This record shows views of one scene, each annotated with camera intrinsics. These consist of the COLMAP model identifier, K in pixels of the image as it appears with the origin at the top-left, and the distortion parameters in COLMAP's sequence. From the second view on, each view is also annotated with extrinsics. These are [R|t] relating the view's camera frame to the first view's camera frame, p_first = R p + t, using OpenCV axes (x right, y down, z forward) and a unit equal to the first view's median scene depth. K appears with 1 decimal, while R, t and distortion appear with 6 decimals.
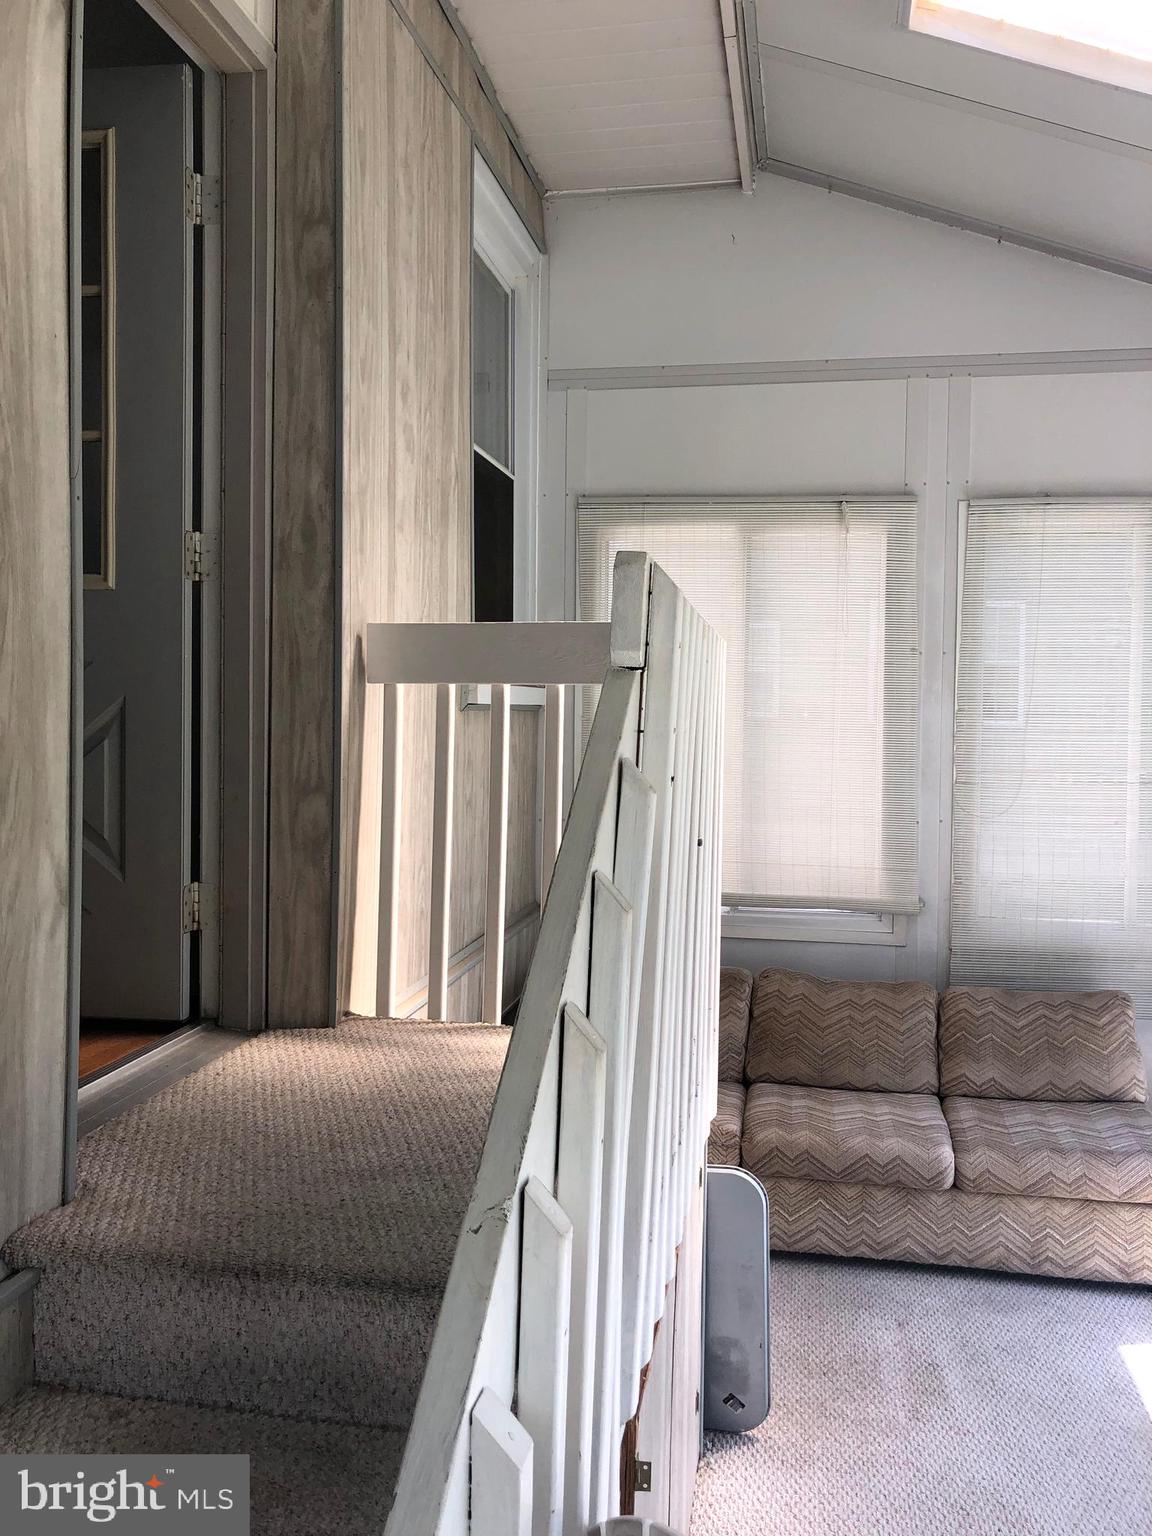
lens RADIAL K [[1265.3, 0, 592.2], [0, 1265.3, 768.6], [0, 0, 1]] dist [0.048495, -0.045451]
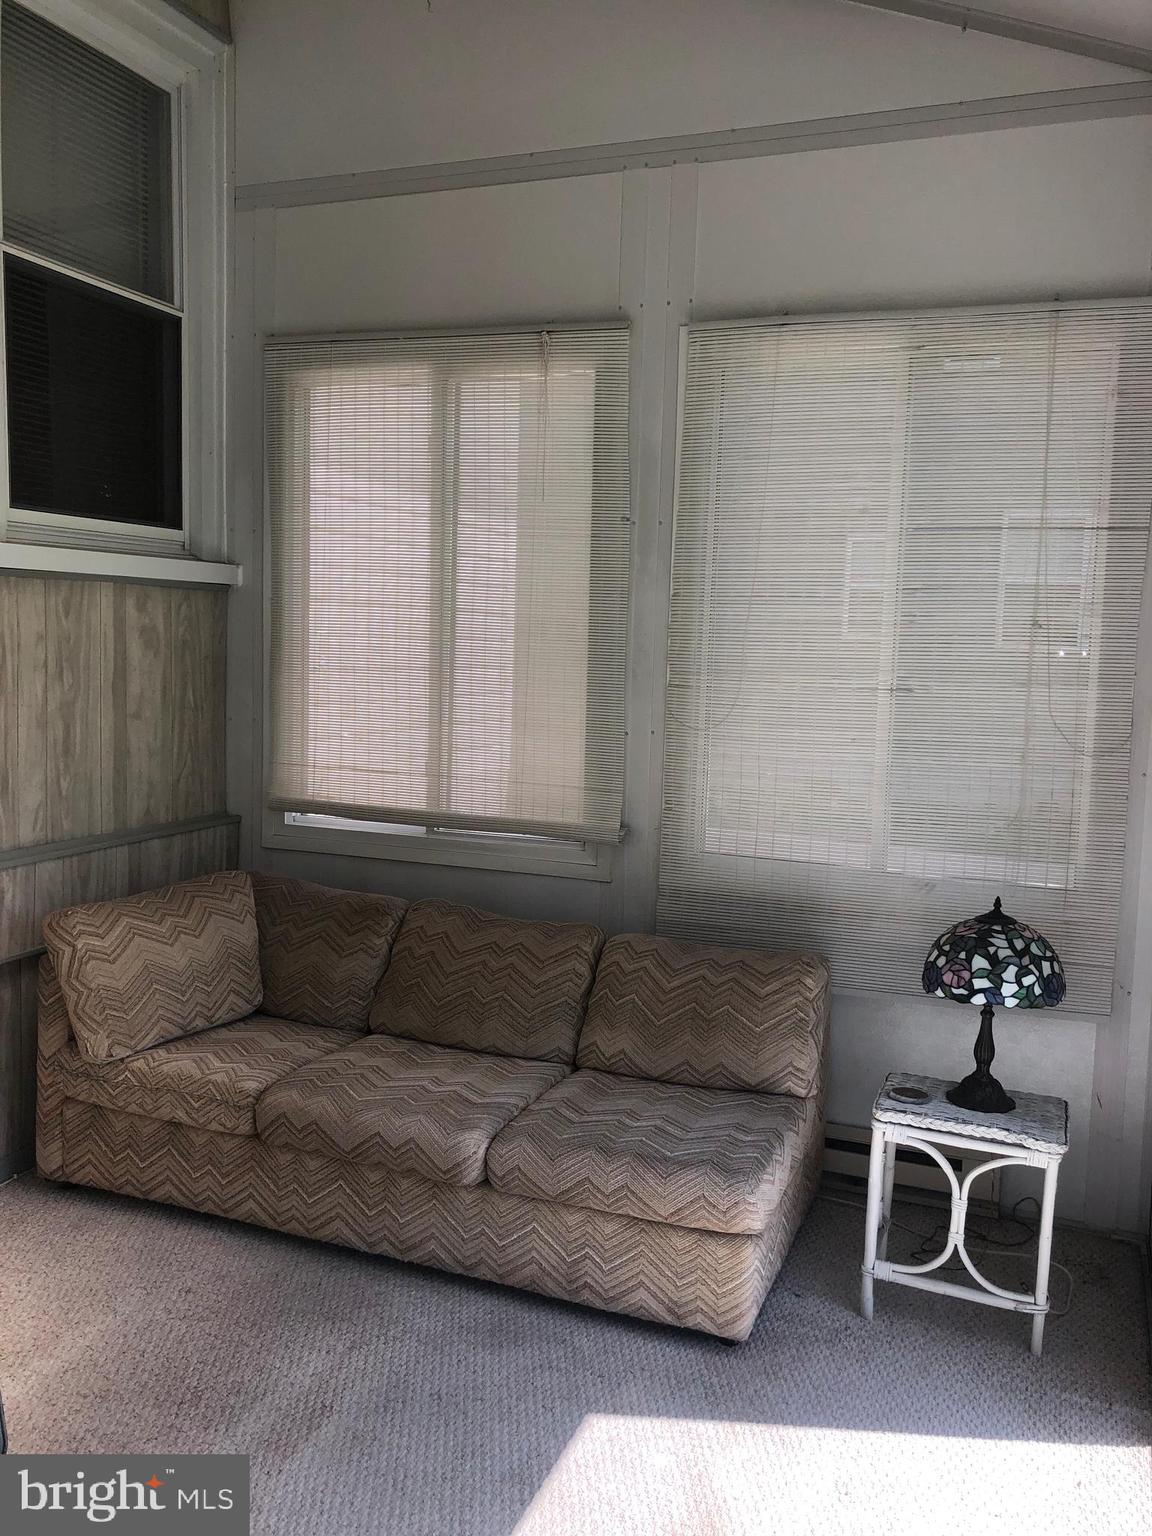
lens RADIAL K [[1265.3, 0, 568.5], [0, 1265.3, 766.7], [0, 0, 1]] dist [0.048495, -0.045451]
pose [[0.978910, 0.037416, -0.200835, 0.441717], [-0.024681, 0.997545, 0.065541, 0.013652], [0.202795, -0.059202, 0.977430, 0.226803]]
